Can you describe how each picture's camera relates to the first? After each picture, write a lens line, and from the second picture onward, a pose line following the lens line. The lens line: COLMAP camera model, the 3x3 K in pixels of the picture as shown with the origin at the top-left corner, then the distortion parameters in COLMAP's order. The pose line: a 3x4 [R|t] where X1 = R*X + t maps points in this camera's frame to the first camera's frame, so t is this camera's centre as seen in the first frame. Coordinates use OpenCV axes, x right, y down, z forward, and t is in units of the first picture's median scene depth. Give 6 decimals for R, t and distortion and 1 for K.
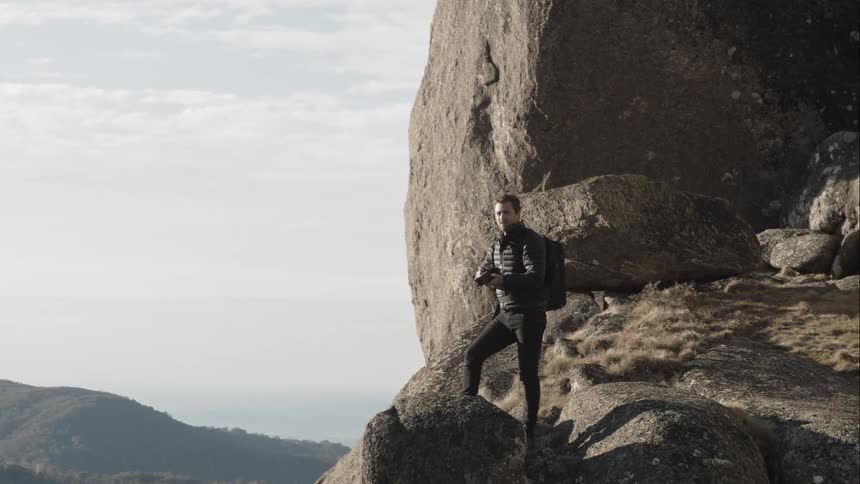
lens RADIAL K [[2163.5, 0, 429.8], [0, 2163.5, 241.4], [0, 0, 1]] dist [0.164383, 0.000000]
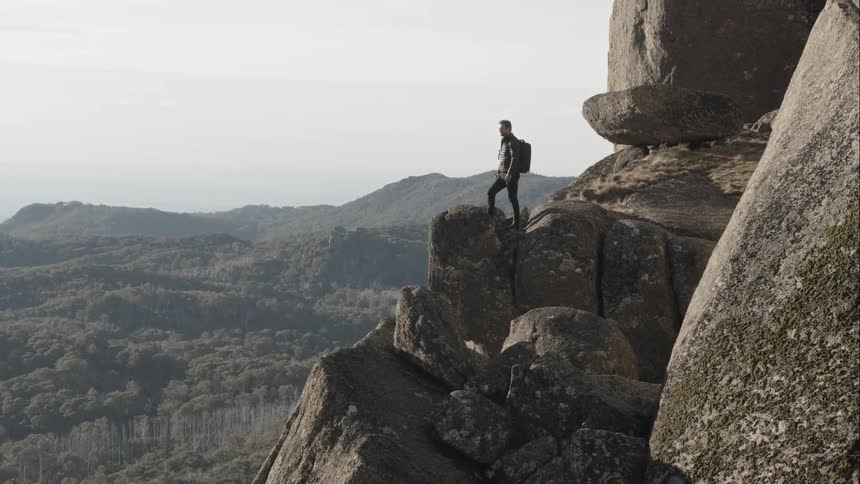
lens RADIAL K [[2163.5, 0, 430.1], [0, 2163.5, 241.8], [0, 0, 1]] dist [0.164383, 0.000000]
pose [[0.972771, 0.014632, -0.231306, 0.257249], [0.007663, 0.995429, 0.095194, -0.057452], [0.231642, -0.094375, 0.968212, -0.648300]]
